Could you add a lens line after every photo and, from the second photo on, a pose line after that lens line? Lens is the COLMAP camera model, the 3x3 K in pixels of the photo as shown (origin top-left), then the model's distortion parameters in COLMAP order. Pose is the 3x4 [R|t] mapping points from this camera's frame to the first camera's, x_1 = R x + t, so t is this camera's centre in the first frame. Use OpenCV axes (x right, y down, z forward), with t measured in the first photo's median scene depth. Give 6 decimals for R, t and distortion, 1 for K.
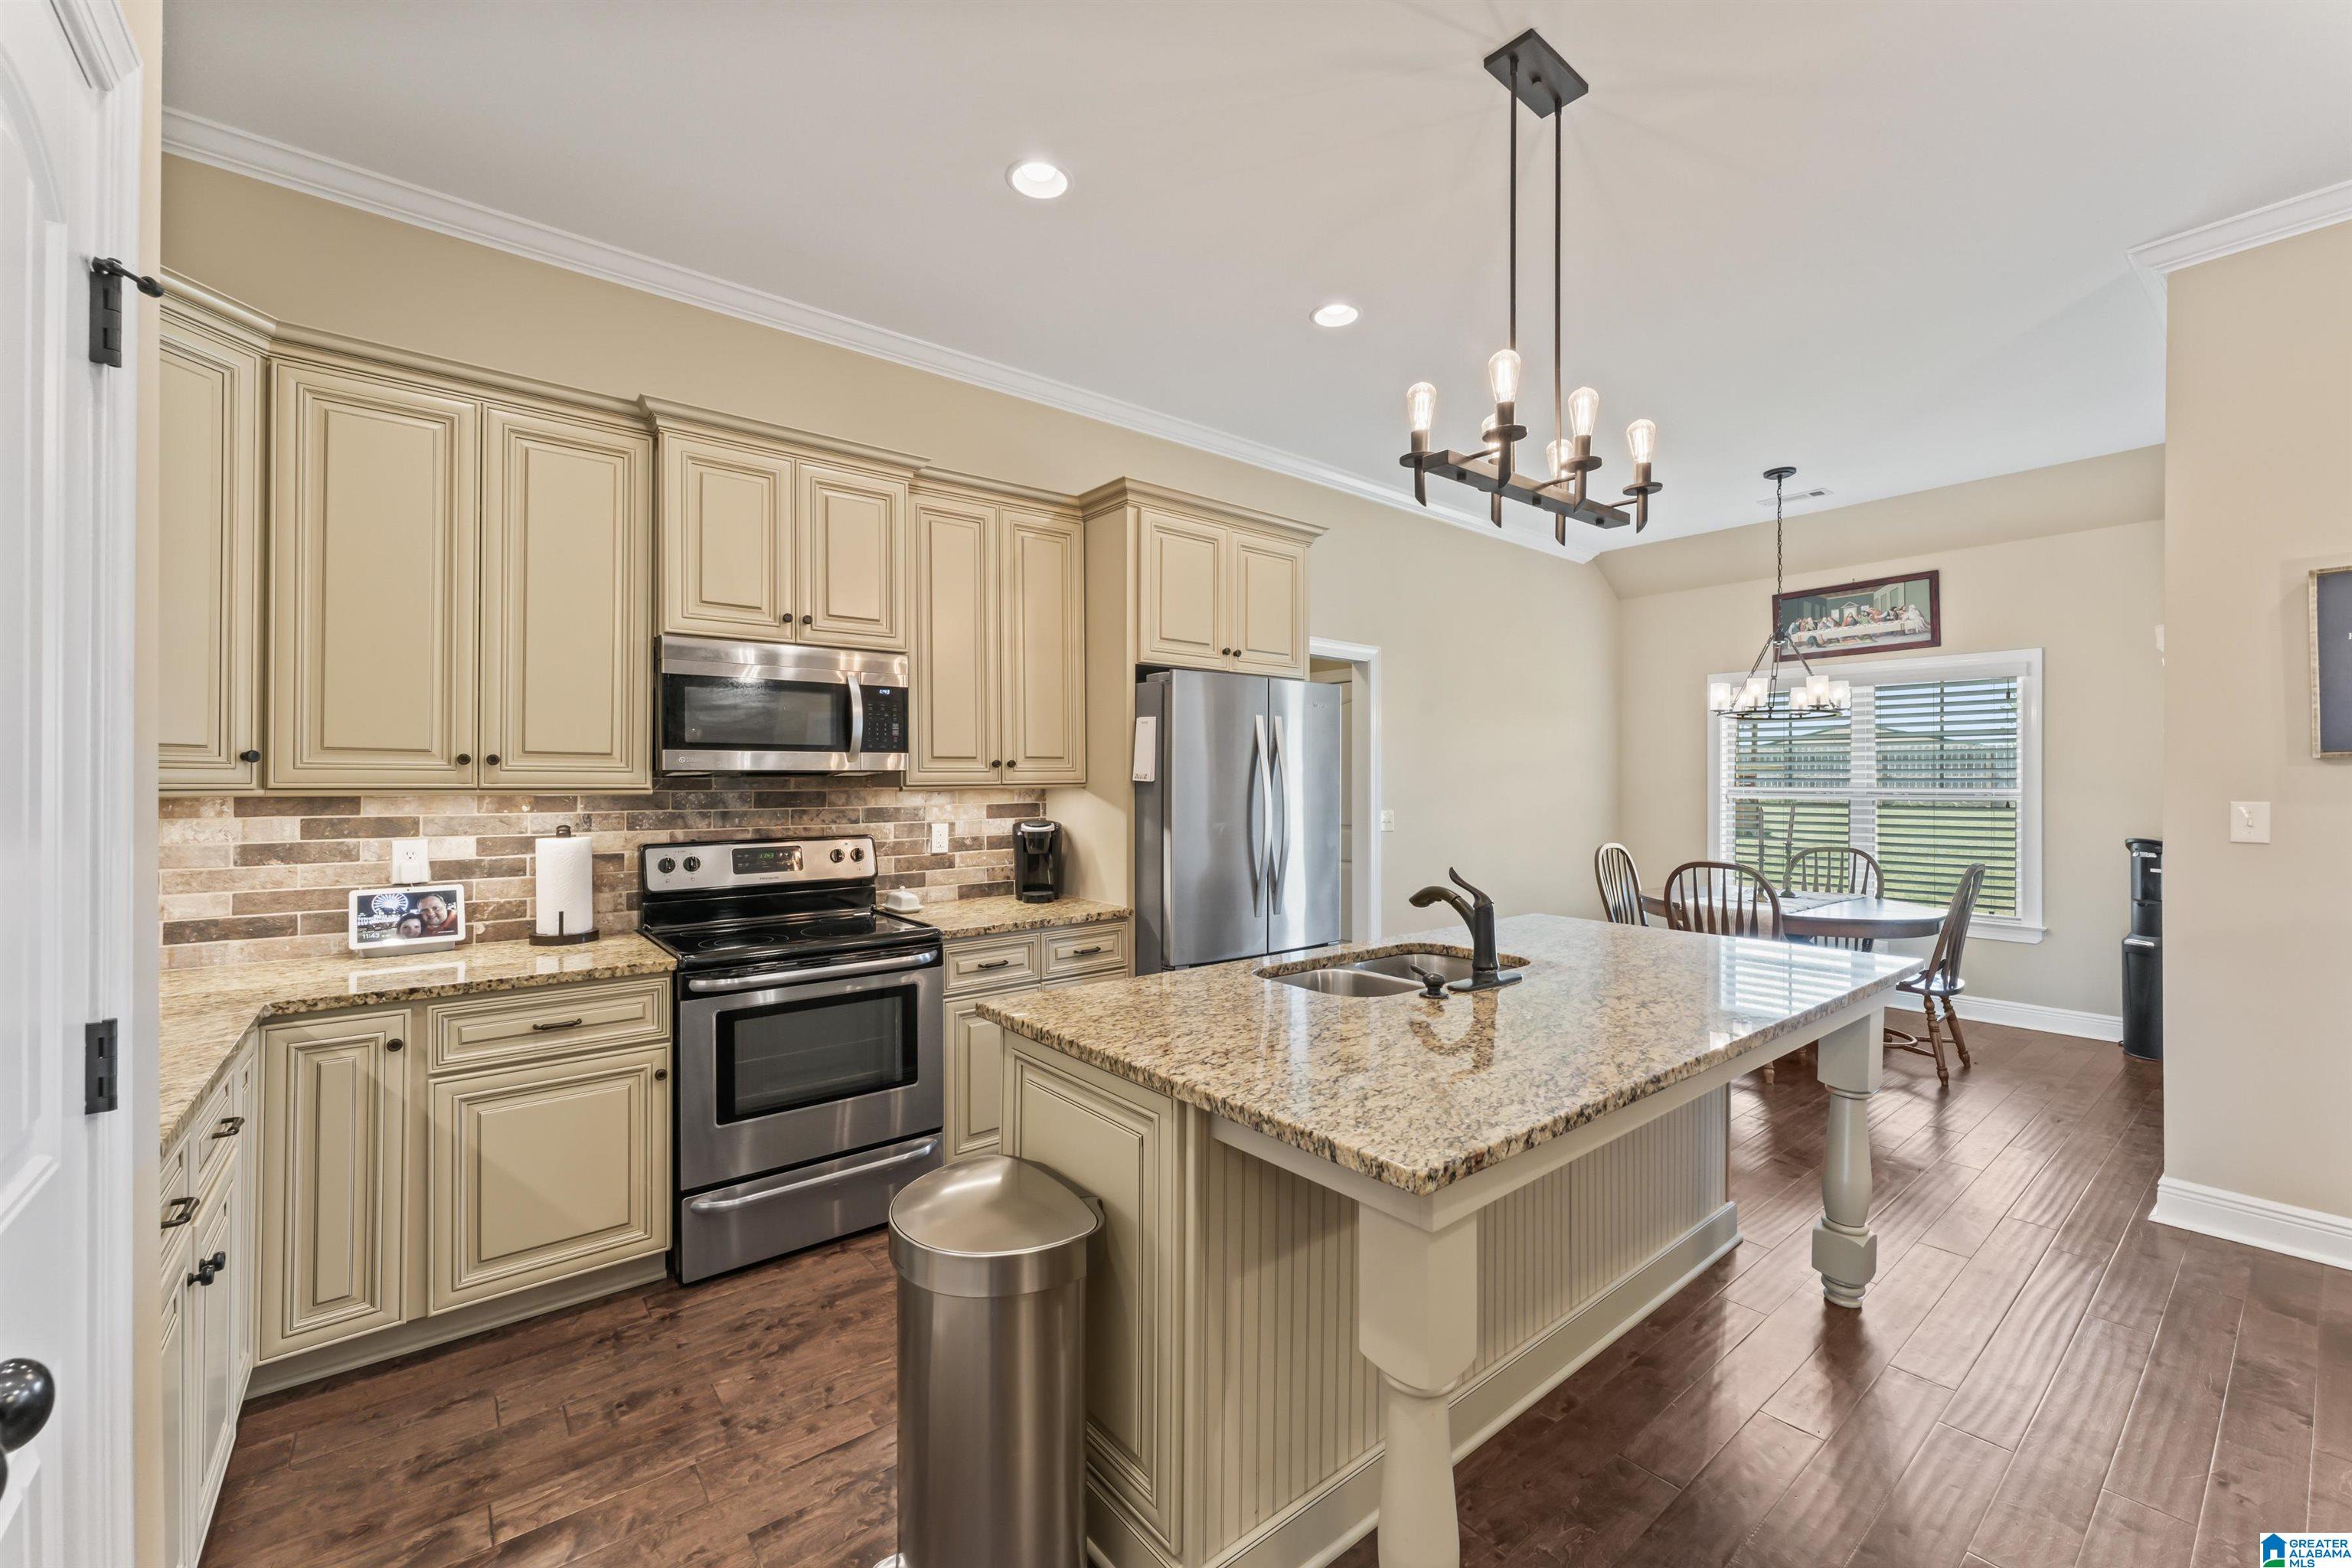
lens RADIAL K [[938.3, 0, 1172.6], [0, 938.3, 777.6], [0, 0, 1]] dist [0.001436, 0.000218]
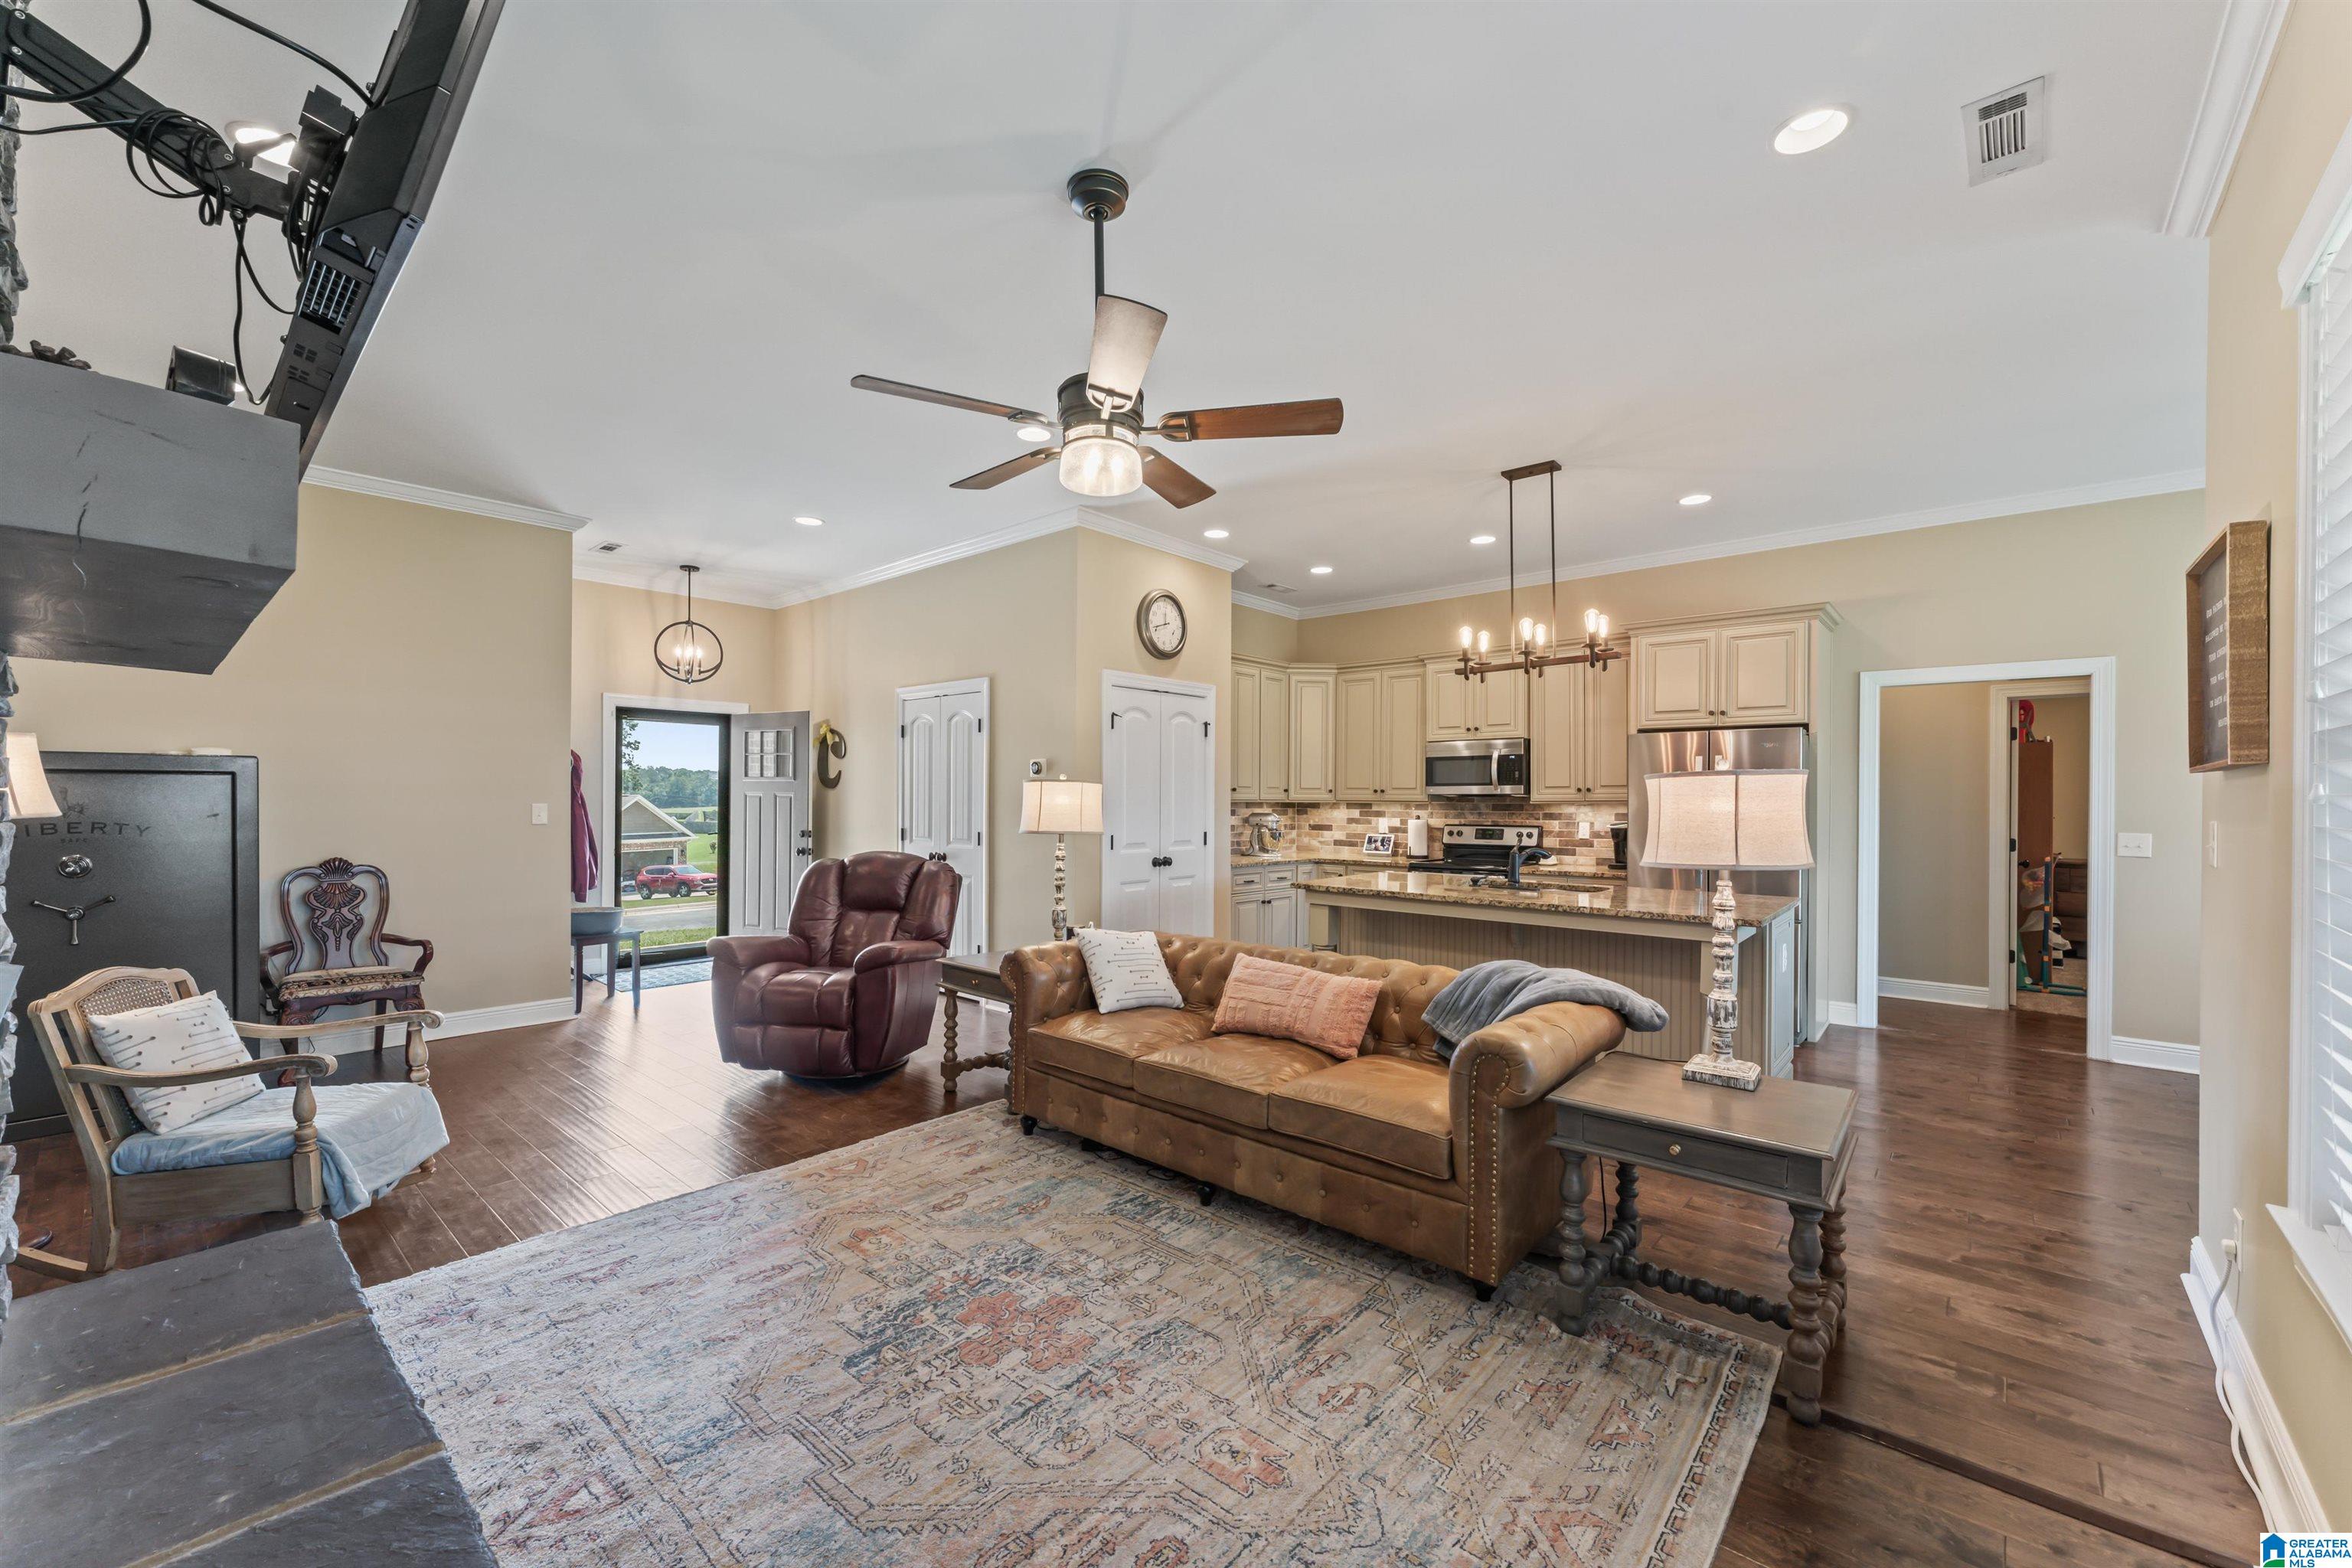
lens RADIAL K [[938.3, 0, 1176.3], [0, 938.3, 795.1], [0, 0, 1]] dist [0.001436, 0.000218]
pose [[0.172866, -0.002207, -0.984943, 1.504129], [-0.001874, 0.999995, -0.002570, 0.001632], [0.984944, 0.002290, 0.172861, -0.111041]]
